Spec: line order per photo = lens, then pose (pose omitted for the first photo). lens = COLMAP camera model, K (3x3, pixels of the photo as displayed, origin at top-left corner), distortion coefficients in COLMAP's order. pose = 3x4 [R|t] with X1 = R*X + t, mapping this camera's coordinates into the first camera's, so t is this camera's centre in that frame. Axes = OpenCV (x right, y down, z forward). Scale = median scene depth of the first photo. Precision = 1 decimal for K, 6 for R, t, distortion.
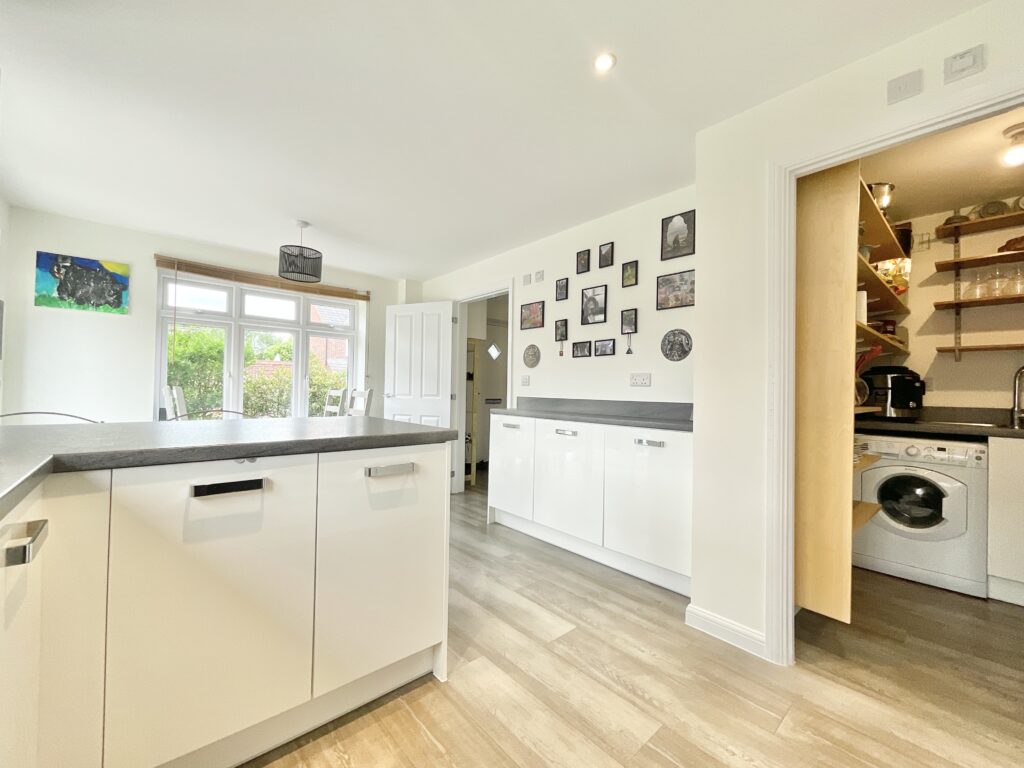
lens RADIAL K [[417.8, 0, 515.1], [0, 417.8, 383.3], [0, 0, 1]] dist [0.006362, -0.001610]
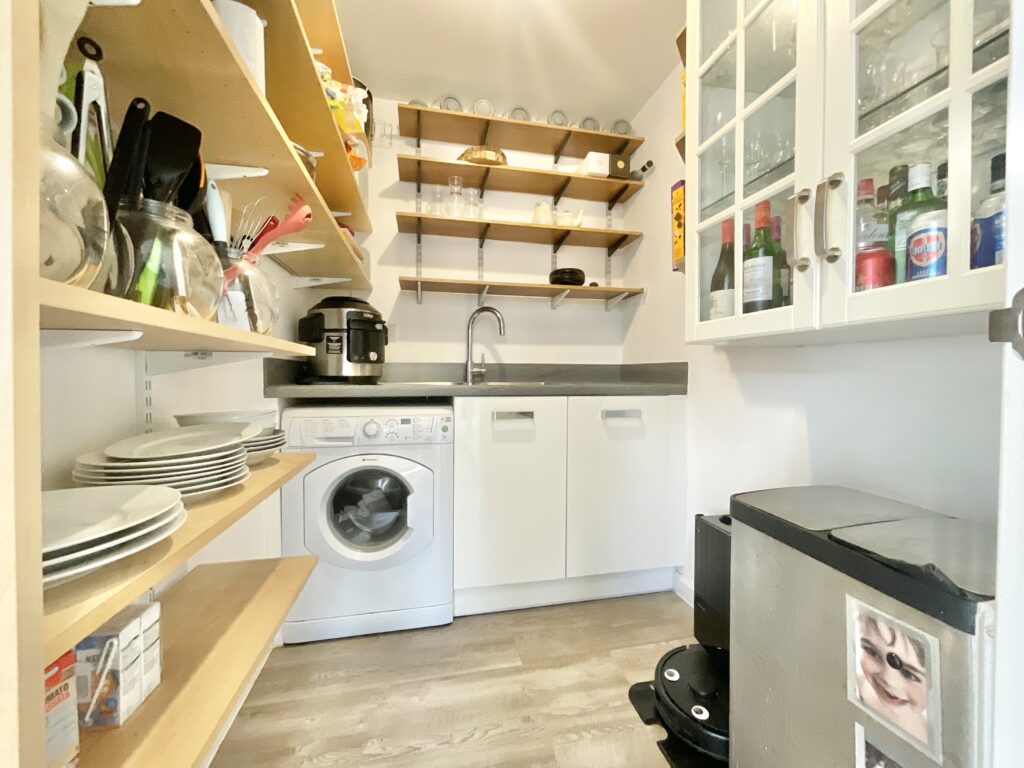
lens RADIAL K [[417.8, 0, 513.4], [0, 417.8, 383.9], [0, 0, 1]] dist [0.006362, -0.001610]
pose [[0.484695, -0.032959, 0.874062, 0.478174], [-0.011034, 0.998980, 0.043788, 0.062463], [-0.874613, -0.030869, 0.483837, 0.488120]]
